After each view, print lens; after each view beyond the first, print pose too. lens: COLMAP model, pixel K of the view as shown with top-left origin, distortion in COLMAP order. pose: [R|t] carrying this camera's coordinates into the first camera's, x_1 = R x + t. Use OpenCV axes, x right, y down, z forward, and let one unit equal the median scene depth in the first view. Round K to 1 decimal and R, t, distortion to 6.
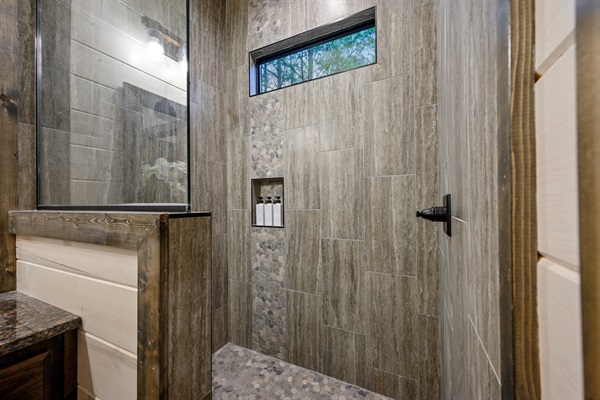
lens RADIAL K [[241.4, 0, 297.6], [0, 241.4, 202.3], [0, 0, 1]] dist [-0.000846, 0.001502]
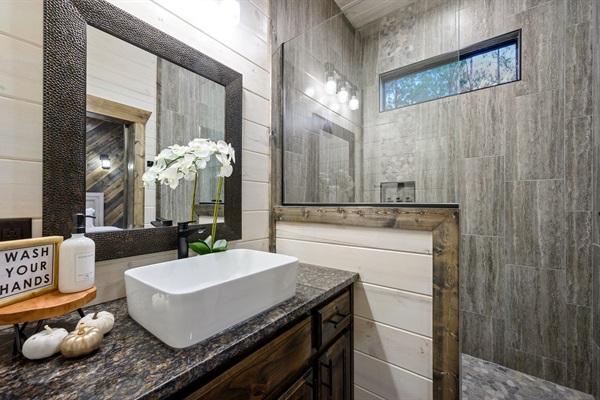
lens RADIAL K [[241.4, 0, 300.3], [0, 241.4, 203.6], [0, 0, 1]] dist [-0.000846, 0.001502]
pose [[0.981974, 0.011818, -0.188647, -0.462636], [-0.010610, 0.999916, 0.007412, 0.003097], [0.188719, -0.005277, 0.982017, -0.303505]]
